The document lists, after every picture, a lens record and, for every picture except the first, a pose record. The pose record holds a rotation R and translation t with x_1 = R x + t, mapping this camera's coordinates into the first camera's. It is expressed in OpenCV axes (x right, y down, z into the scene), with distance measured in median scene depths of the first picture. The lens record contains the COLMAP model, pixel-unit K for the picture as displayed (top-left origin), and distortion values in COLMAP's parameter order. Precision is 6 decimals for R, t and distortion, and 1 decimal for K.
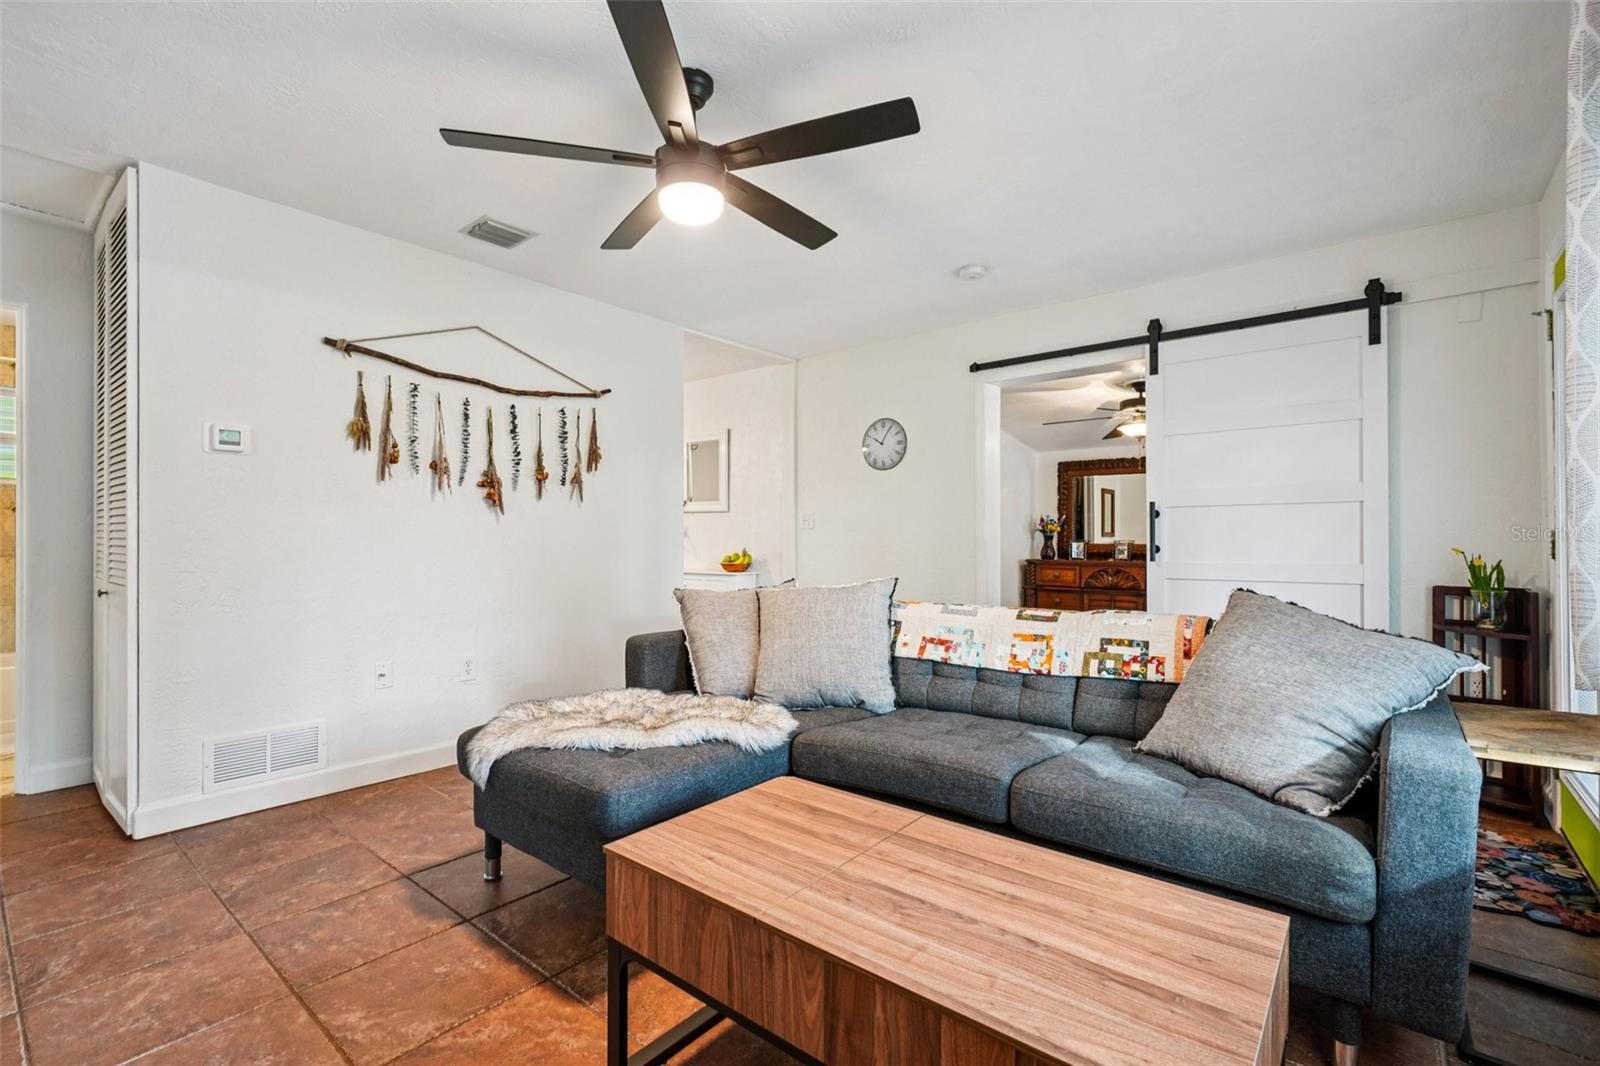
lens RADIAL K [[719.4, 0, 793.7], [0, 719.4, 539.8], [0, 0, 1]] dist [-0.003259, -0.000118]
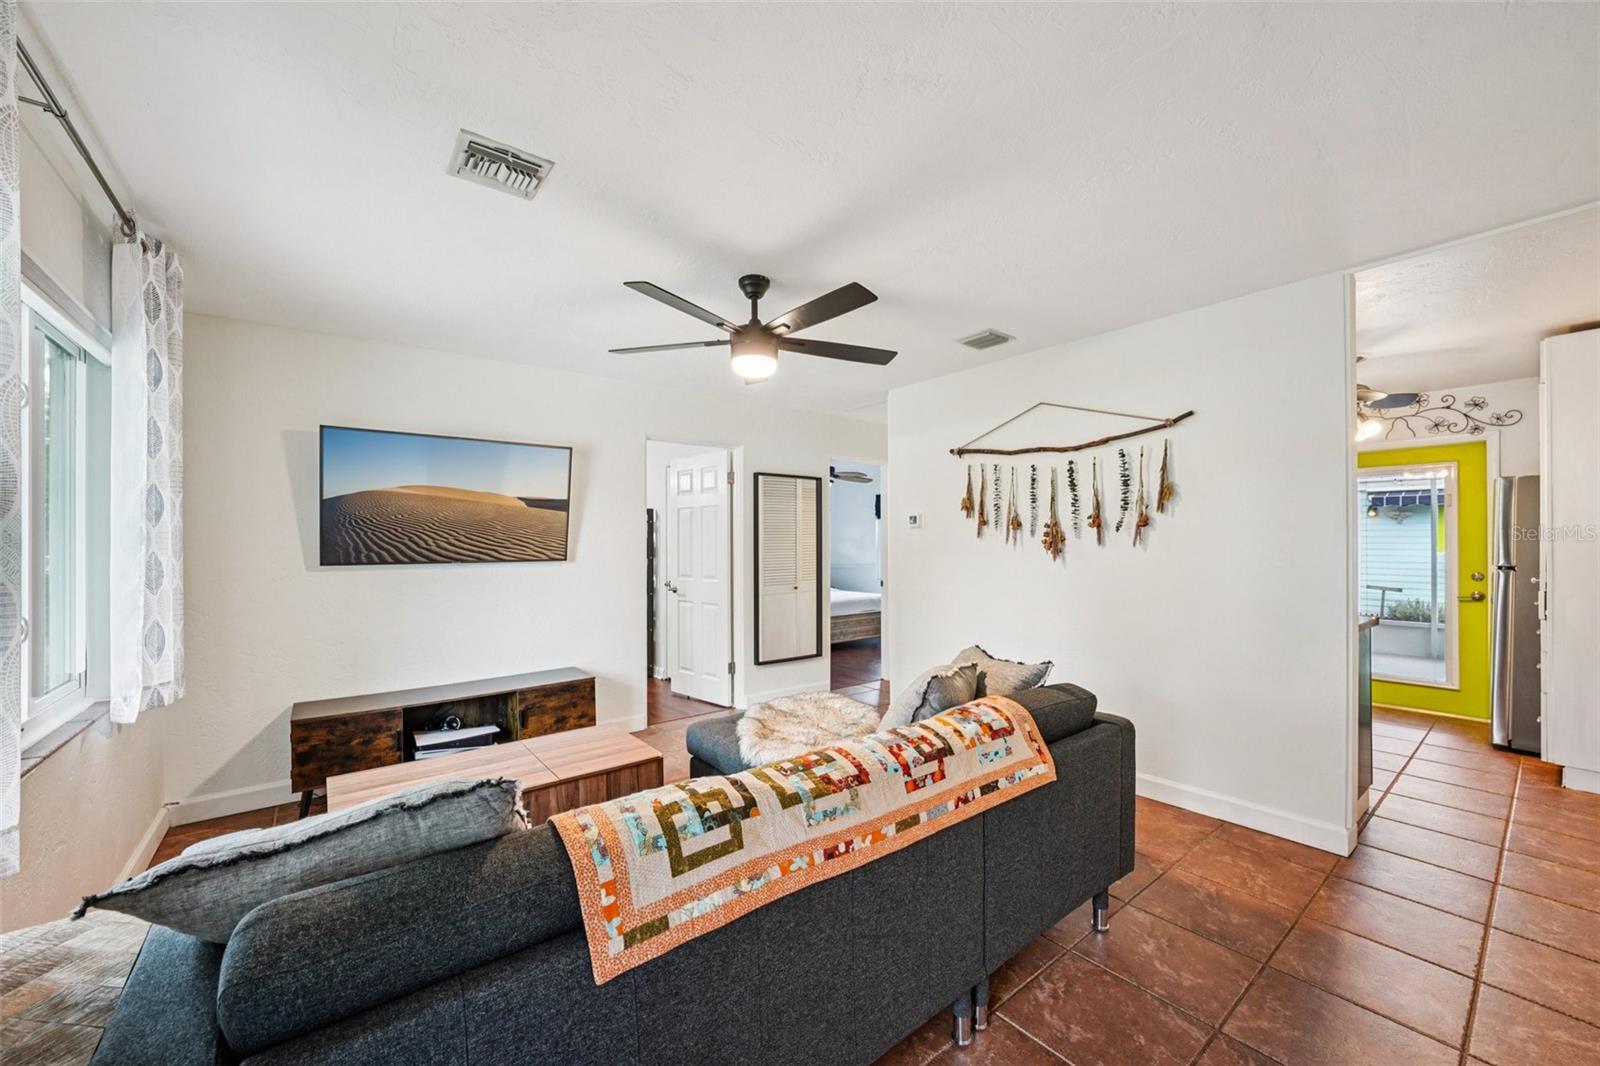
lens RADIAL K [[599.3, 0, 795.9], [0, 599.3, 543.4], [0, 0, 1]] dist [-0.002823, -0.000408]
pose [[-0.207307, -0.004165, -0.978267, 0.623268], [-0.001162, 0.999991, -0.004012, -0.059568], [0.978275, 0.000305, -0.207310, 0.818520]]
